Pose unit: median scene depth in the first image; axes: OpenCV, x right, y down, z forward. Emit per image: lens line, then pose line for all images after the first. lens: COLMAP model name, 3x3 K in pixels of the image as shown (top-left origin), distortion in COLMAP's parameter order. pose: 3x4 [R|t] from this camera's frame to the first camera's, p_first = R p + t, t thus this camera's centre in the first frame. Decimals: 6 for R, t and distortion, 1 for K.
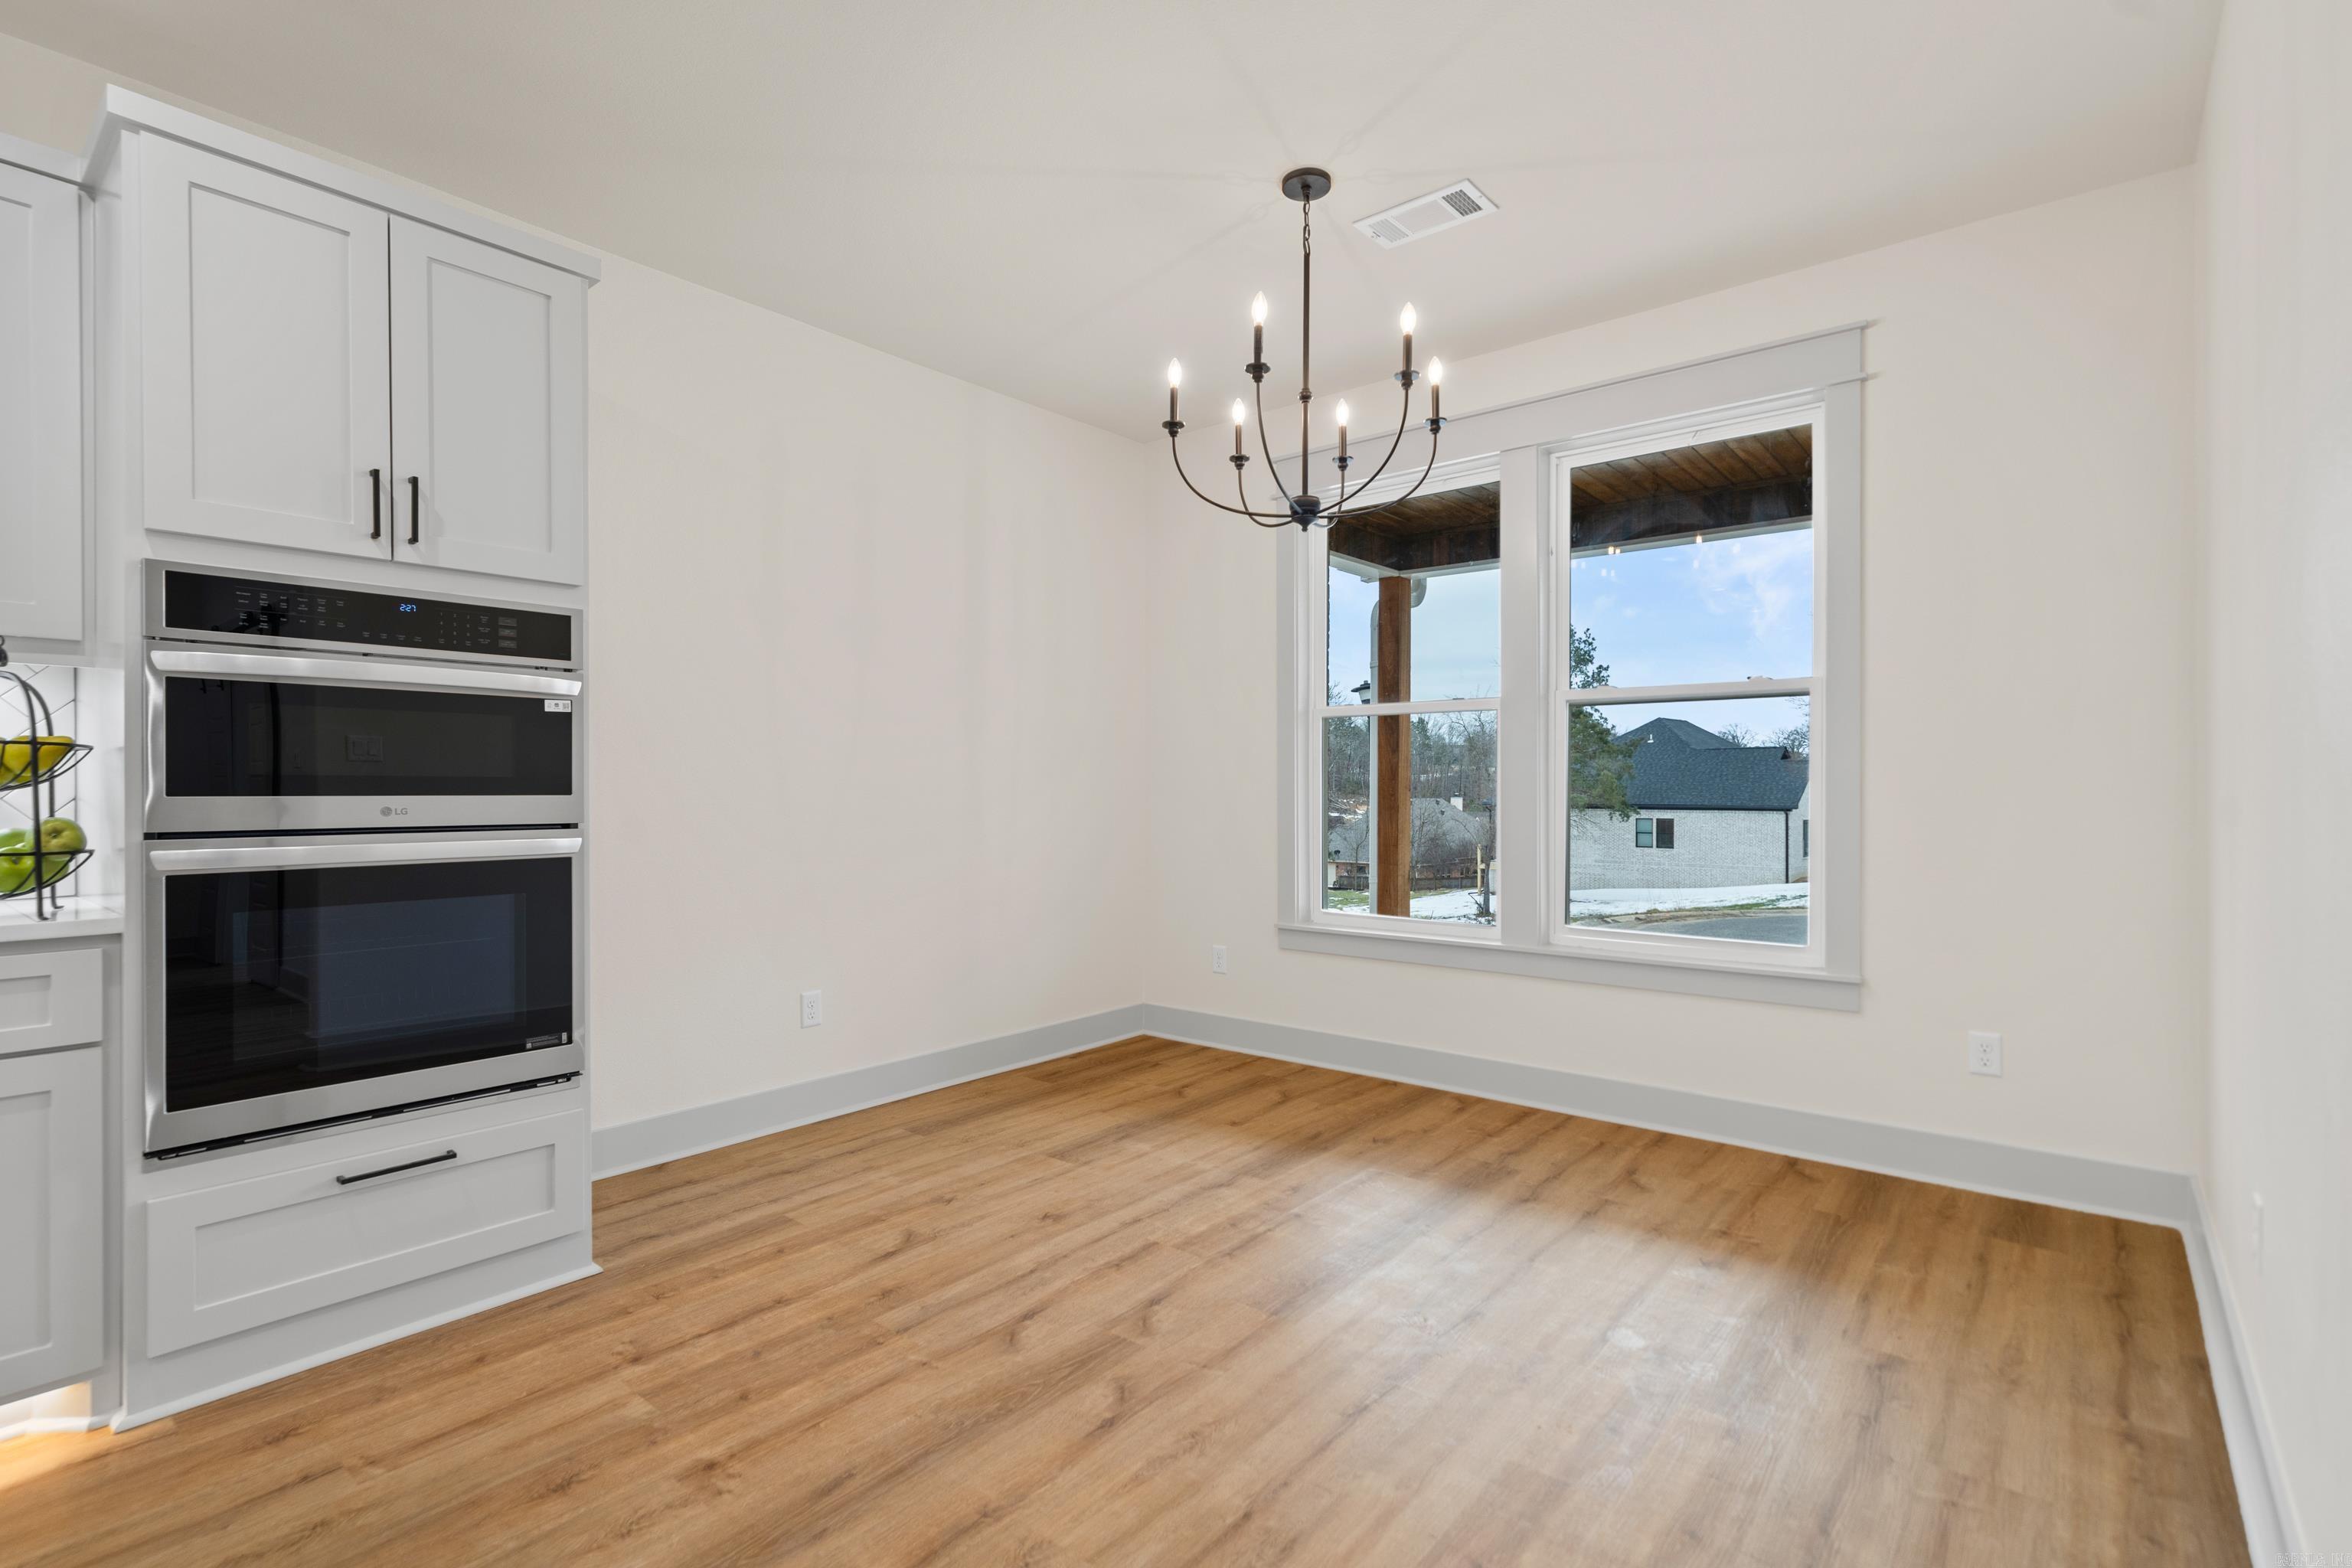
lens RADIAL K [[1092.4, 0, 1179.2], [0, 1092.4, 794.0], [0, 0, 1]] dist [0.000289, 0.000787]
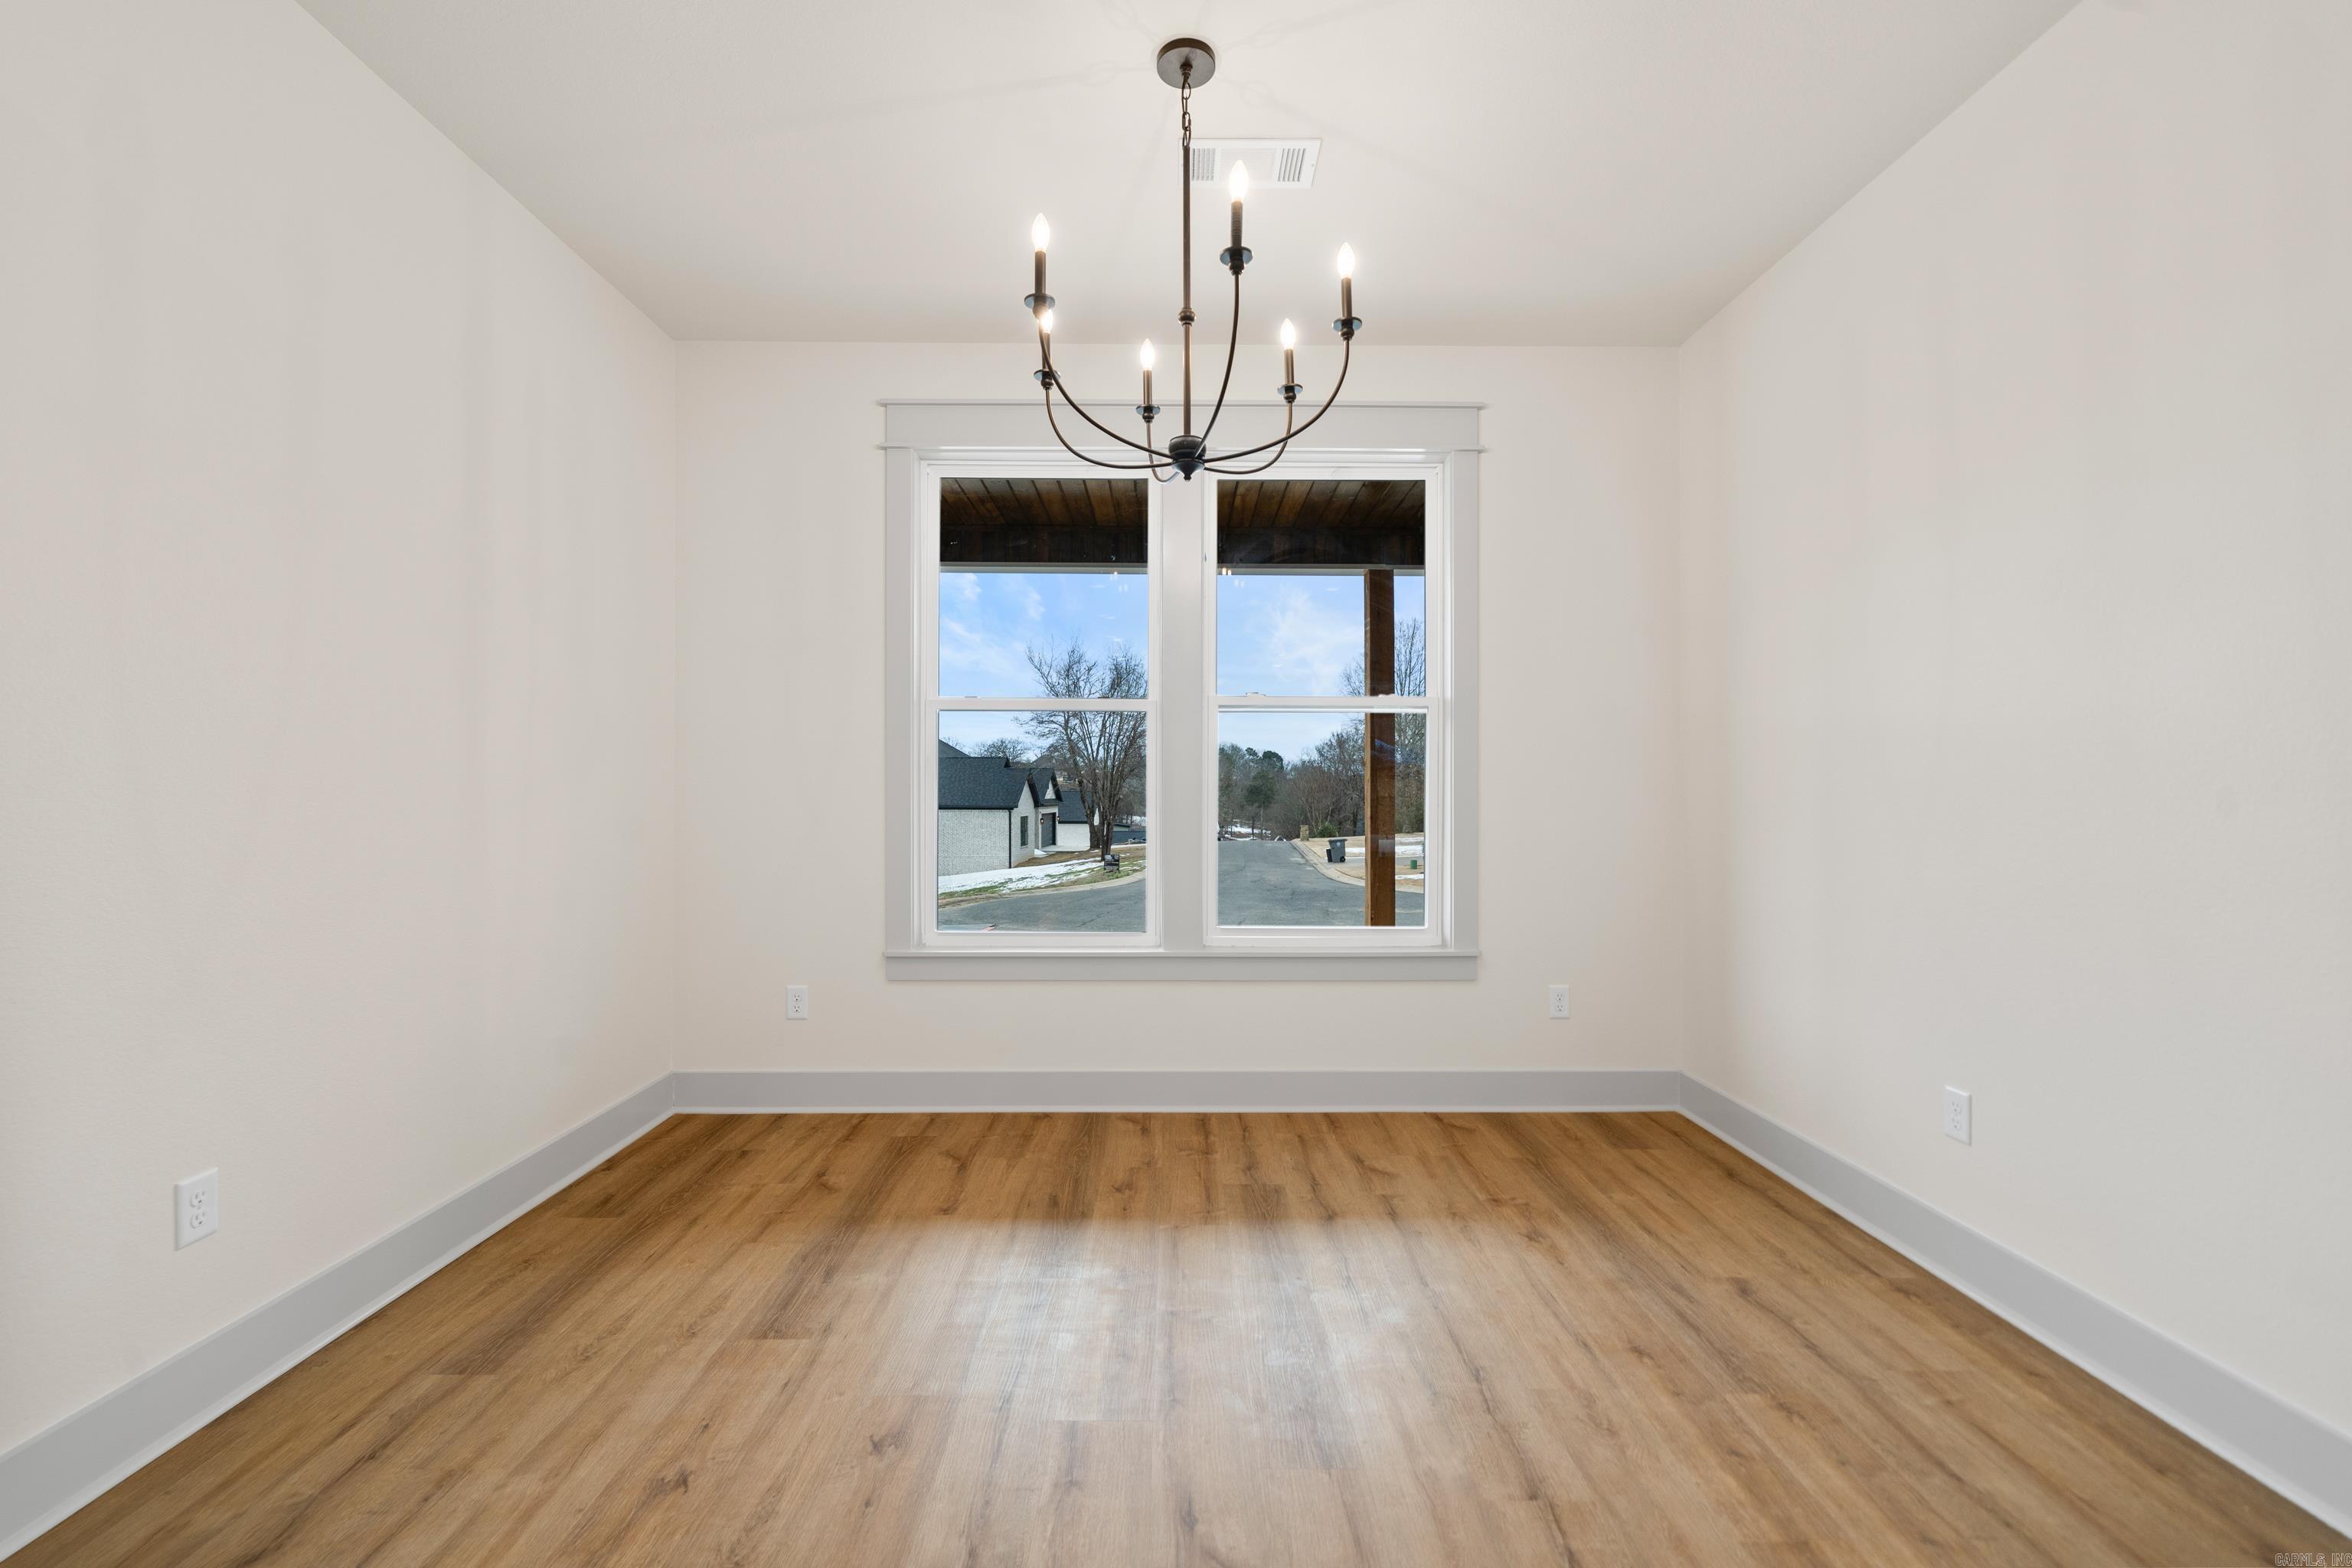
lens RADIAL K [[995.4, 0, 1170.0], [0, 995.4, 786.9], [0, 0, 1]] dist [-0.001484, 0.000370]
pose [[0.767065, 0.004255, 0.641556, -0.362018], [0.001588, 0.999962, -0.008530, -0.001902], [-0.641568, 0.007561, 0.767029, 0.416671]]
